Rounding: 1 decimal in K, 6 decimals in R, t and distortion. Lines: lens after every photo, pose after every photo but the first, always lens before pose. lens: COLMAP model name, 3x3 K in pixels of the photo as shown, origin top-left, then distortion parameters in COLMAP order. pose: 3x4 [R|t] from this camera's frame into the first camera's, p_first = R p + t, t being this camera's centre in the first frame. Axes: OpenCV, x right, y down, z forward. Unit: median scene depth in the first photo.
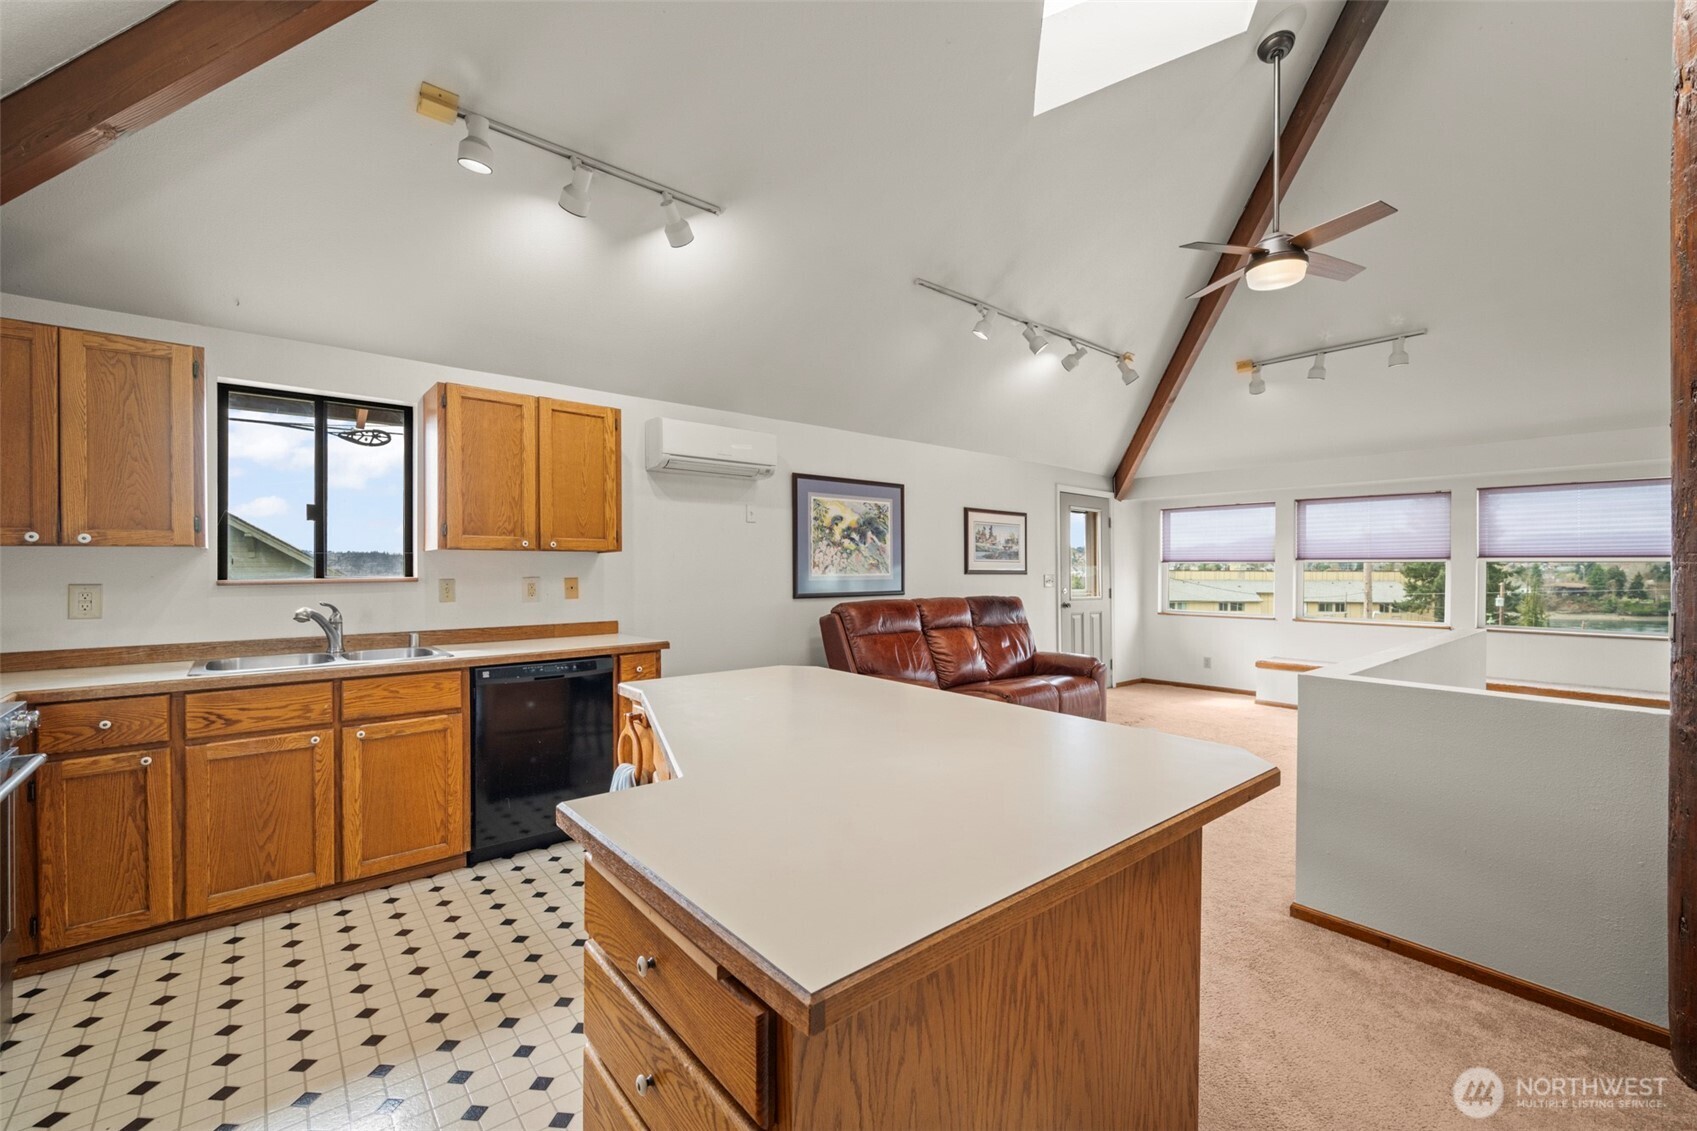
lens RADIAL K [[709.0, 0, 855.1], [0, 709.0, 562.9], [0, 0, 1]] dist [0.001455, 0.000095]
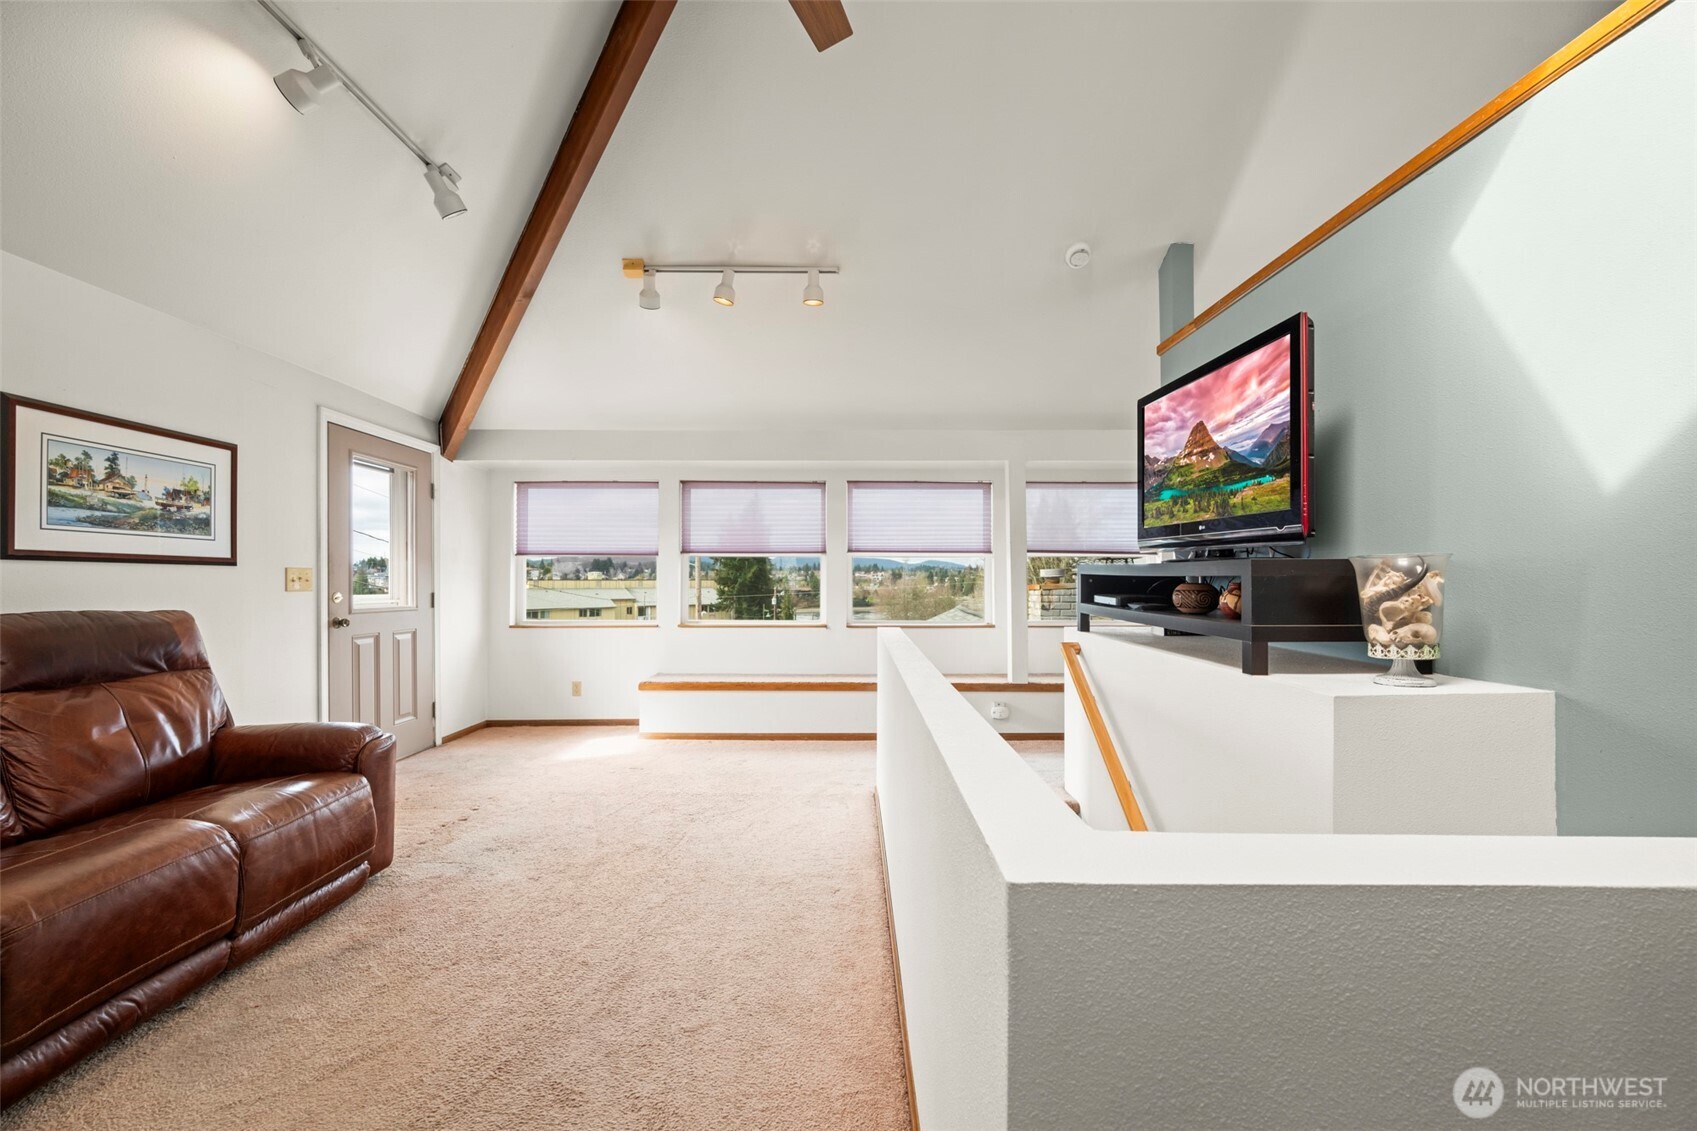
lens RADIAL K [[669.3, 0, 853.1], [0, 669.3, 575.2], [0, 0, 1]] dist [-0.001989, -0.000019]
pose [[0.649494, 0.000869, 0.760366, 0.160037], [-0.002541, 0.999996, 0.001027, 0.020603], [-0.760362, -0.002599, 0.649494, 0.345084]]
